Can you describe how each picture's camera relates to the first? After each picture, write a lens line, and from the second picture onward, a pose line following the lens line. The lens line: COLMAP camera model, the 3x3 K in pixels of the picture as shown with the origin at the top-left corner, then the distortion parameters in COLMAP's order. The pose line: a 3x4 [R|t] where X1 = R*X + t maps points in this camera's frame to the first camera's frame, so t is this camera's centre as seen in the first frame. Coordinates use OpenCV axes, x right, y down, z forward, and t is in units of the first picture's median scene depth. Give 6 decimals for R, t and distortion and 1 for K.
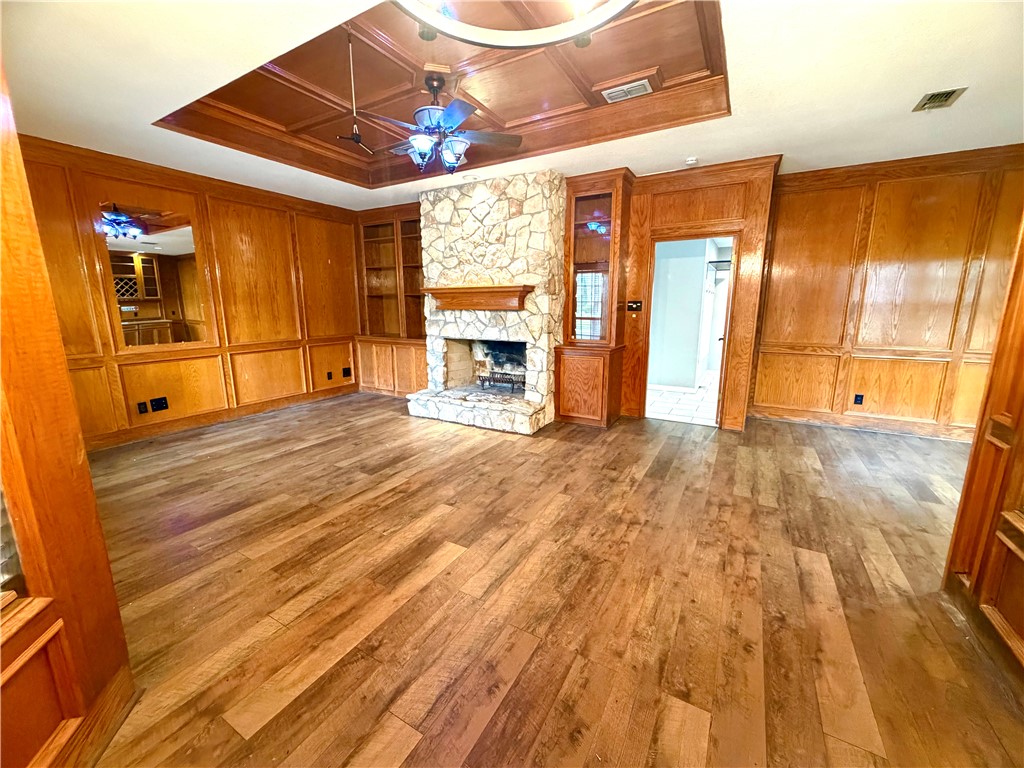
lens RADIAL K [[409.7, 0, 505.4], [0, 409.7, 382.8], [0, 0, 1]] dist [0.000682, 0.000283]
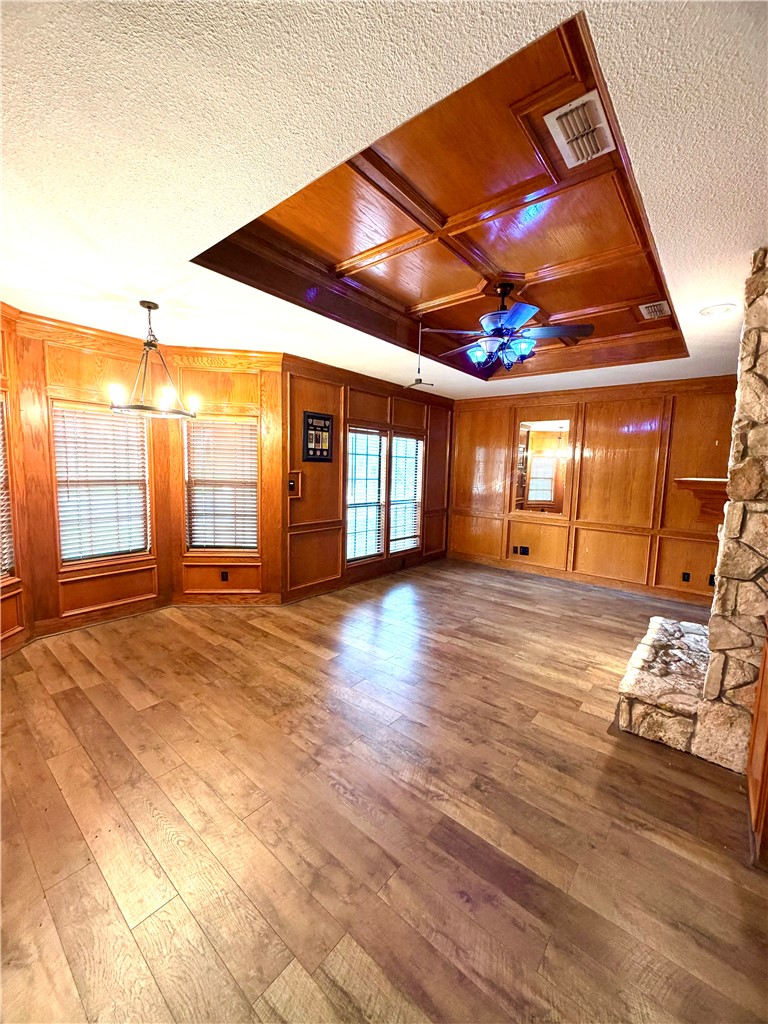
lens RADIAL K [[409.7, 0, 390.2], [0, 409.7, 510.8], [0, 0, 1]] dist [0.000682, 0.000283]
pose [[-0.156623, 0.106023, -0.981951, 0.665332], [-0.214738, 0.966782, 0.138636, -0.188074], [0.964032, 0.232576, -0.128653, 0.691298]]
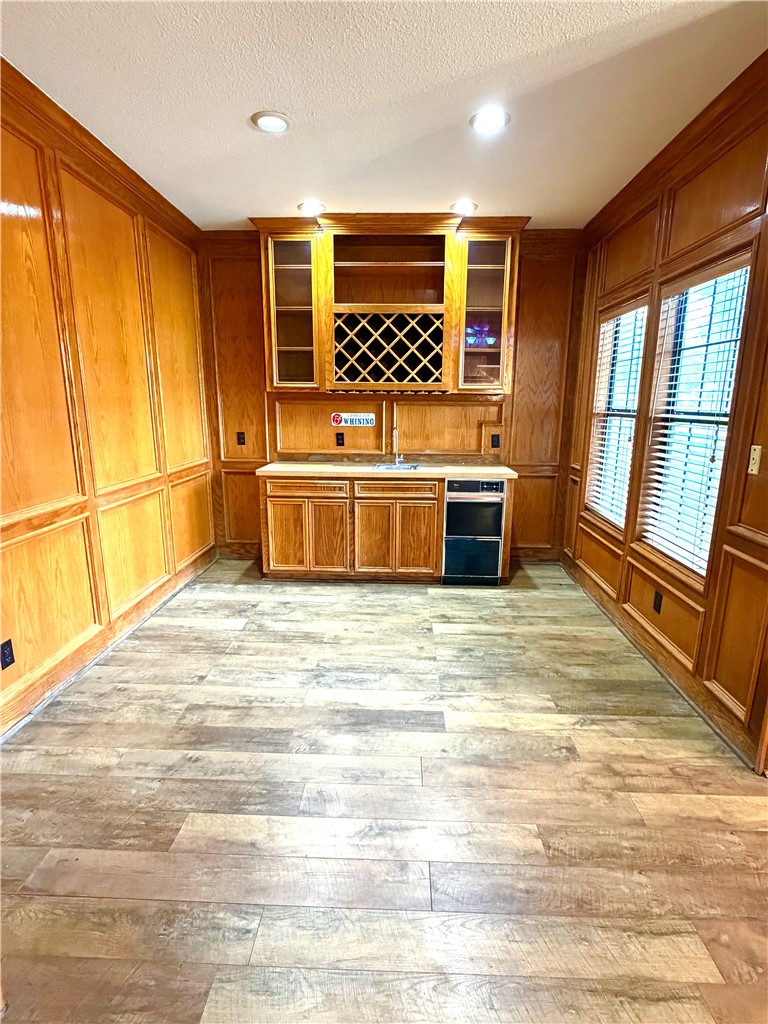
lens RADIAL K [[500.6, 0, 388.1], [0, 500.6, 509.7], [0, 0, 1]] dist [0.000295, -0.001672]
pose [[-0.482524, -0.184876, 0.856149, 0.305948], [0.159635, 0.942536, 0.293500, -0.180287], [-0.861212, 0.278293, -0.425284, 0.876426]]
